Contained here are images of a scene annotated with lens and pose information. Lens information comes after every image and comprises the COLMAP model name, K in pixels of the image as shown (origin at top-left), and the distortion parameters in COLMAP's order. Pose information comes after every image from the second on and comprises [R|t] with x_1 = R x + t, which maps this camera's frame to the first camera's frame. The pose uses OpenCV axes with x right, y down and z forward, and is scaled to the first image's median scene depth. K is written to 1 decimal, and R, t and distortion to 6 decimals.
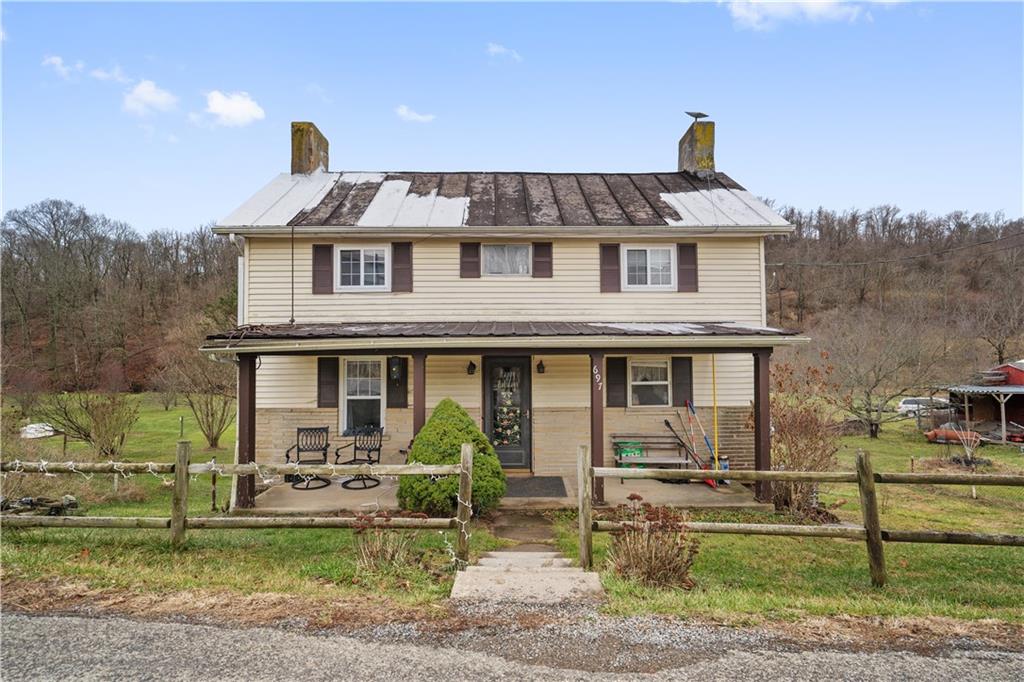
lens RADIAL K [[495.4, 0, 508.9], [0, 495.4, 344.8], [0, 0, 1]] dist [-0.000697, 0.001252]
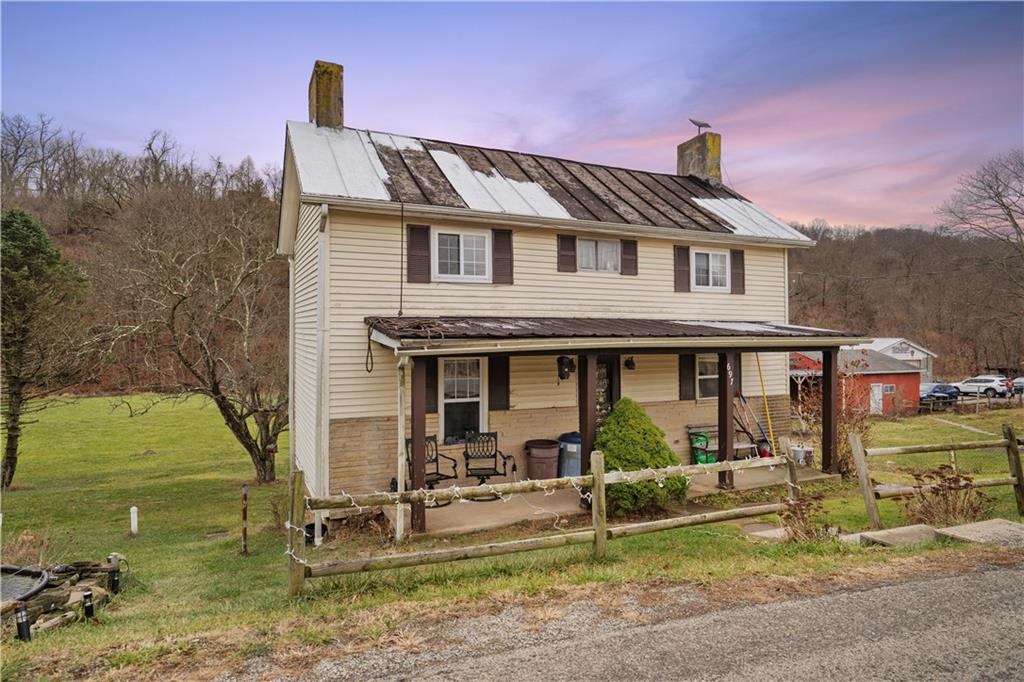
lens RADIAL K [[555.3, 0, 492.4], [0, 555.3, 357.1], [0, 0, 1]] dist [0.031514, -0.000123]
pose [[0.924180, -0.010127, 0.381824, -0.626093], [-0.004442, 0.999296, 0.037256, -0.009810], [-0.381933, -0.036128, 0.923484, 0.051586]]
